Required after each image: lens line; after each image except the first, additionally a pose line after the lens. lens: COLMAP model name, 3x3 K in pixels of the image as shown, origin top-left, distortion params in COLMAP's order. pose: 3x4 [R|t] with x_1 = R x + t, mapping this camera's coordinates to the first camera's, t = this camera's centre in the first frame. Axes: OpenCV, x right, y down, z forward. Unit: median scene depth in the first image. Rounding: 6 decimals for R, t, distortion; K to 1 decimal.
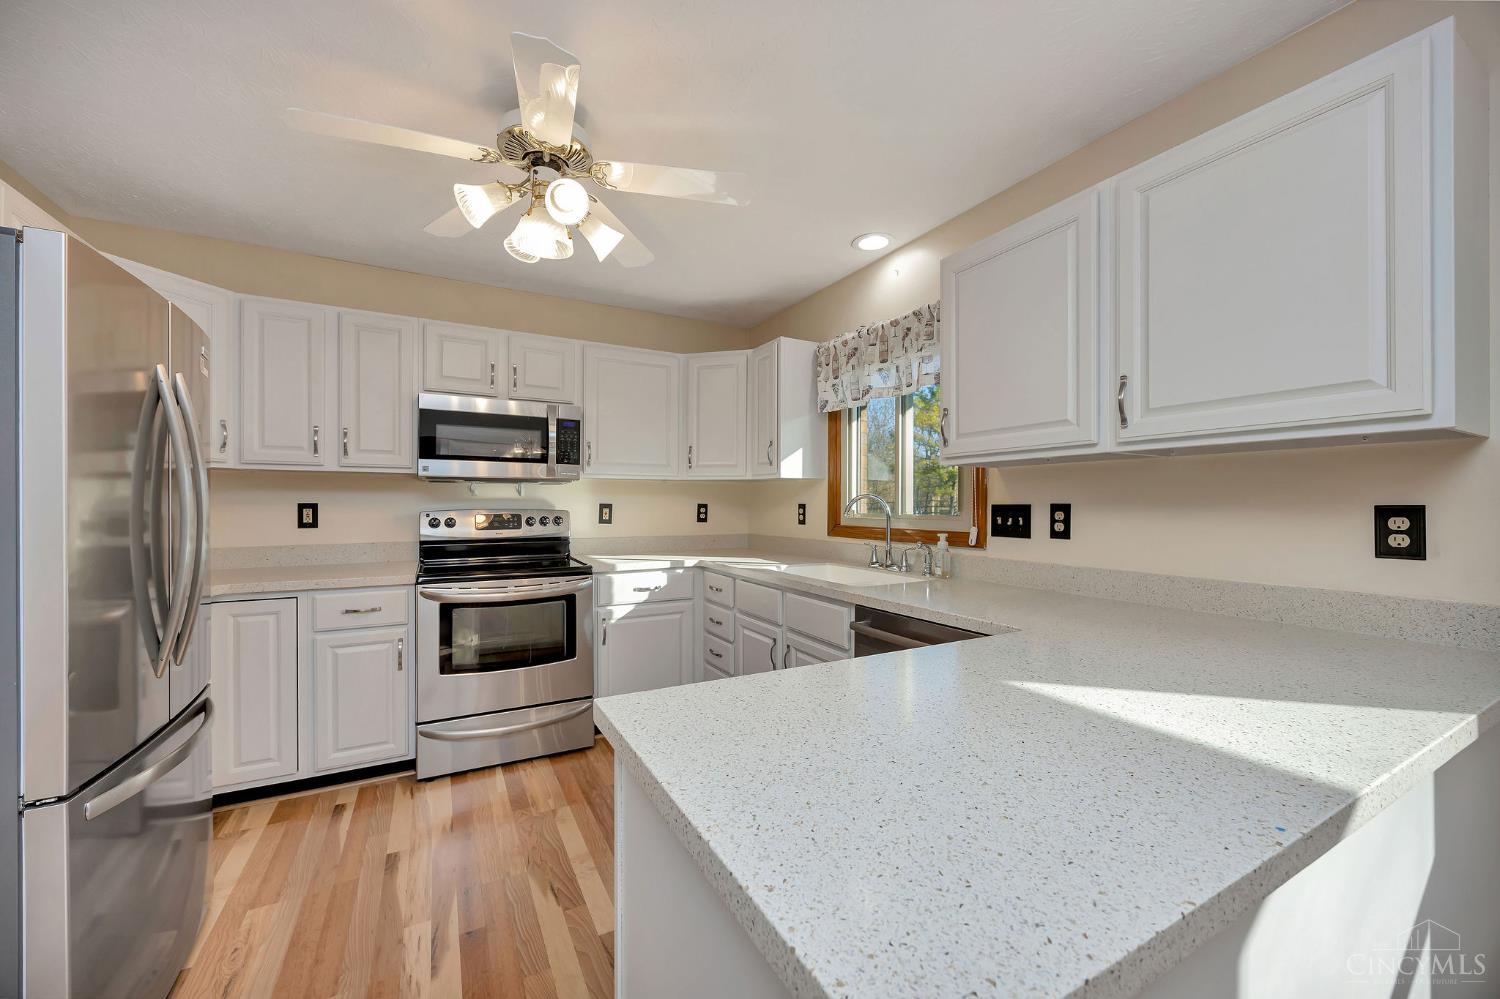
lens RADIAL K [[575.9, 0, 748.2], [0, 575.9, 506.3], [0, 0, 1]] dist [0.001166, -0.001194]
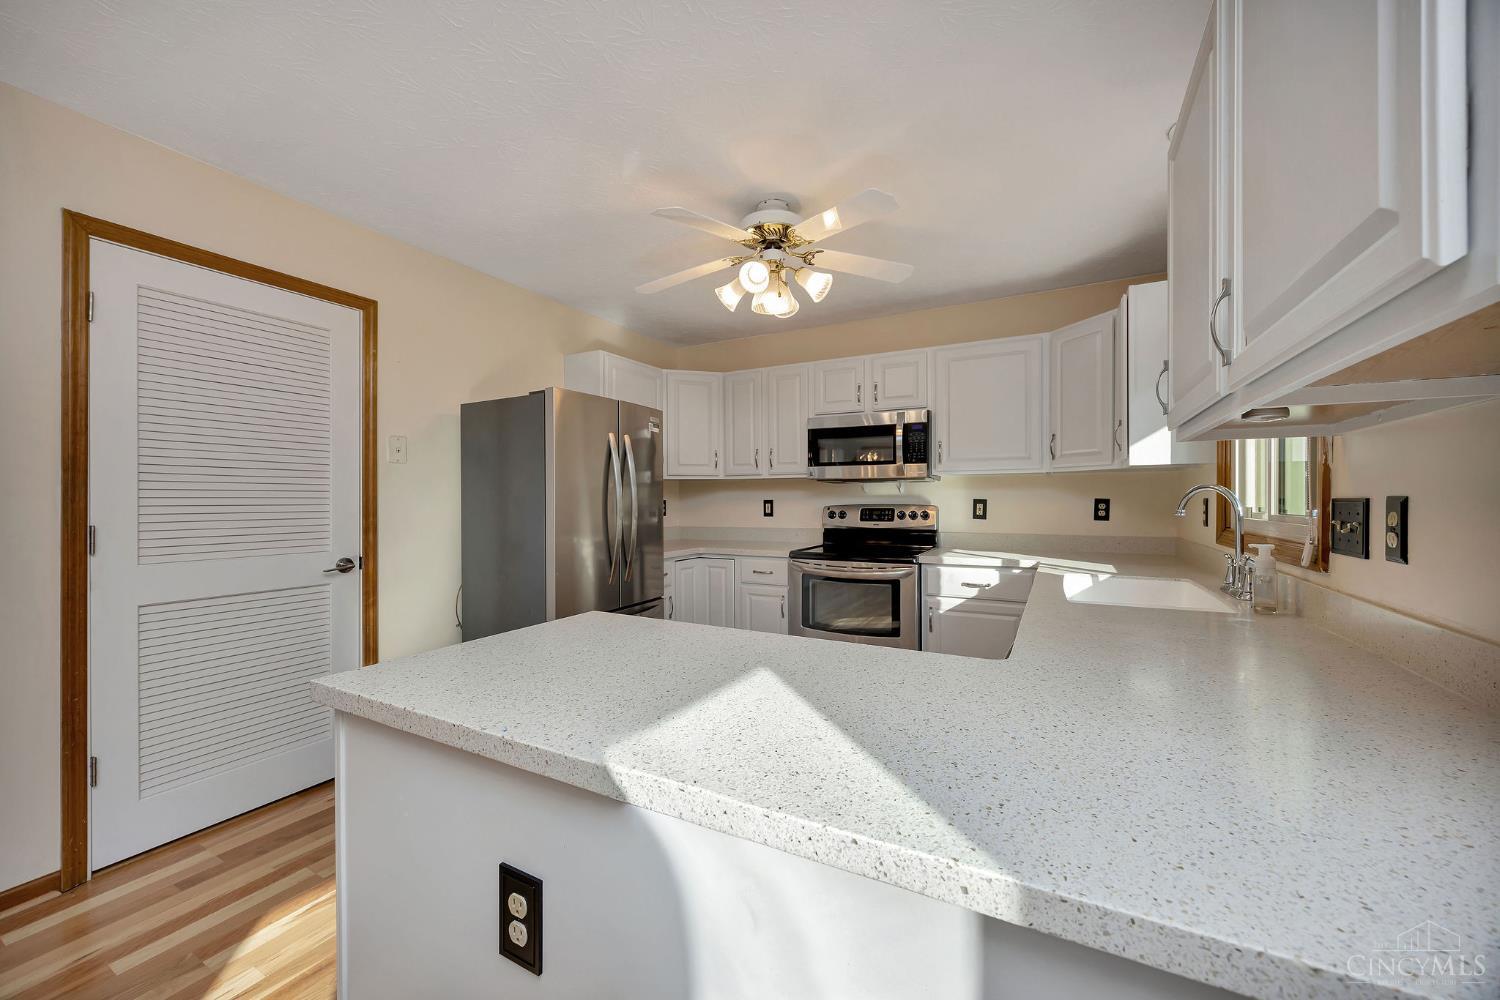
lens RADIAL K [[575.9, 0, 750.1], [0, 575.9, 505.2], [0, 0, 1]] dist [0.001166, -0.001194]
pose [[0.543416, 0.004399, -0.839452, 0.456565], [0.000434, 0.999985, 0.005521, 0.000157], [0.839463, -0.003364, 0.543406, 0.138353]]
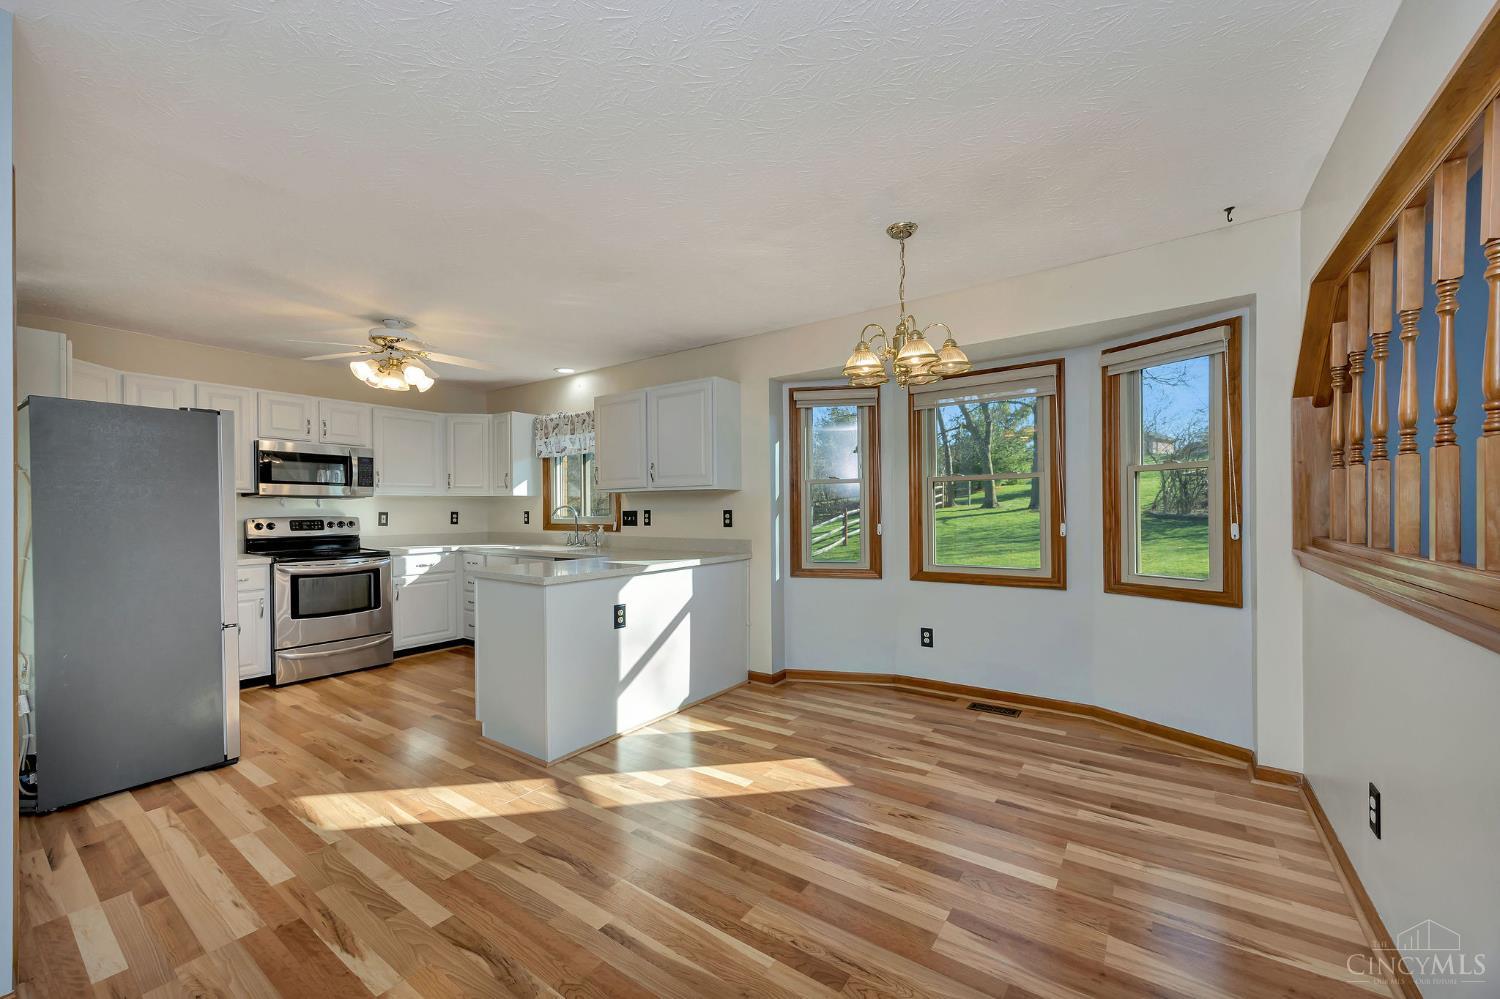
lens RADIAL K [[575.9, 0, 733.9], [0, 575.9, 516.6], [0, 0, 1]] dist [0.001166, -0.001194]
pose [[0.901795, -0.012422, 0.431986, -0.093878], [0.009456, 0.999915, 0.009013, 0.002204], [-0.432061, -0.004043, 0.901835, -0.834251]]
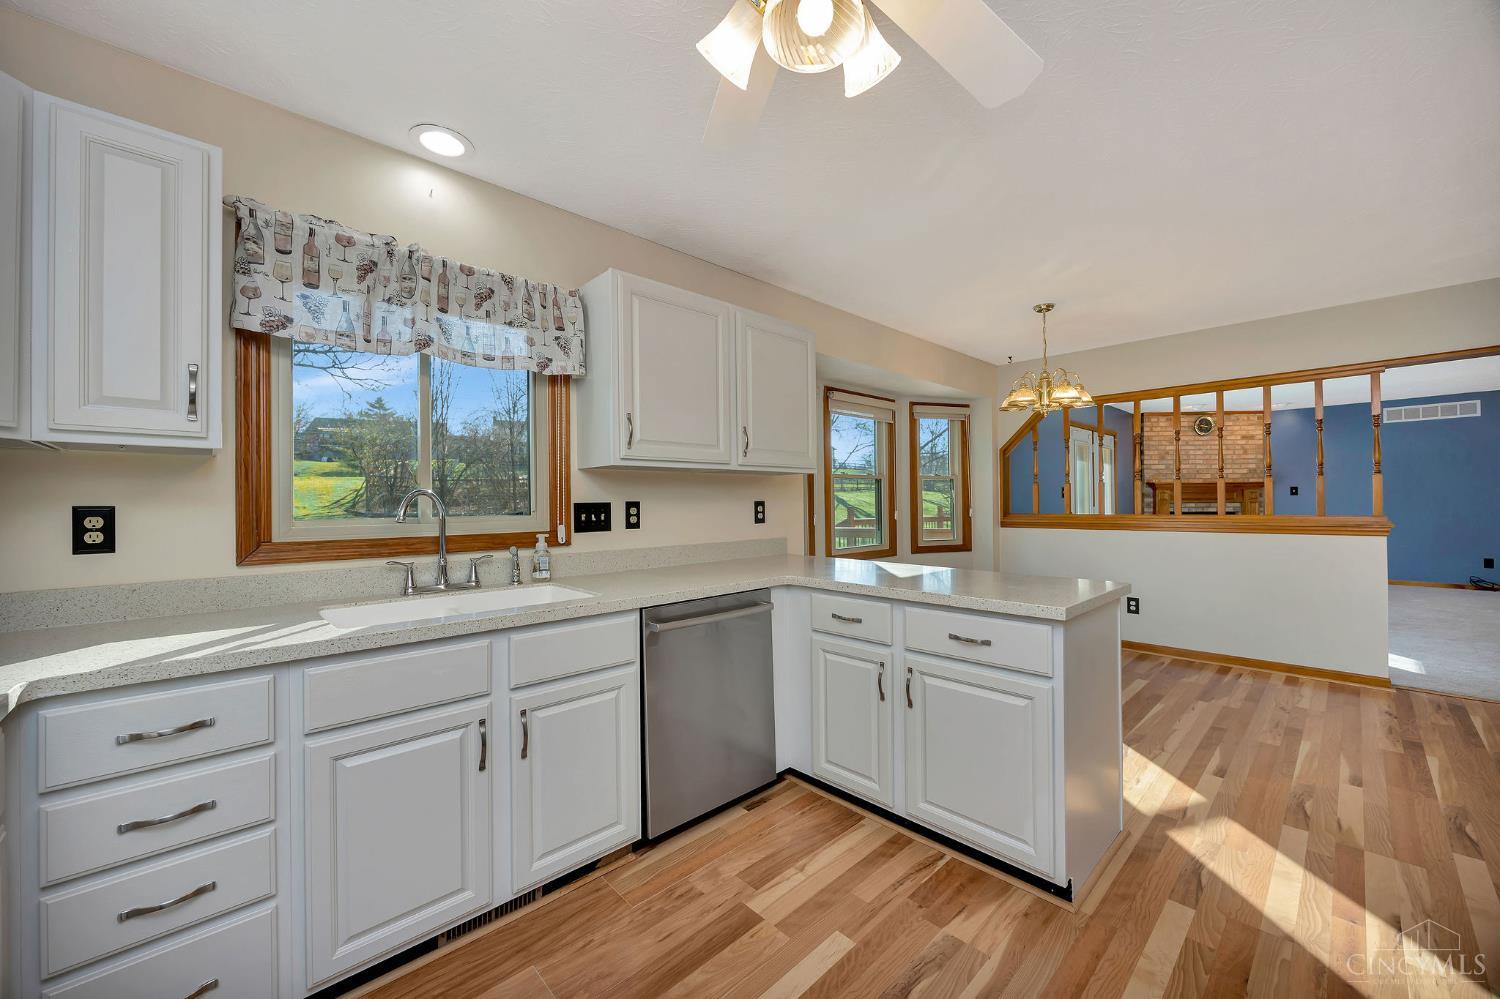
lens RADIAL K [[575.9, 0, 745.6], [0, 575.9, 503.4], [0, 0, 1]] dist [0.001166, -0.001194]
pose [[-0.252913, -0.004273, 0.967480, -0.529777], [0.011976, 0.999900, 0.007547, -0.004808], [-0.967415, 0.013496, -0.252837, 0.744569]]
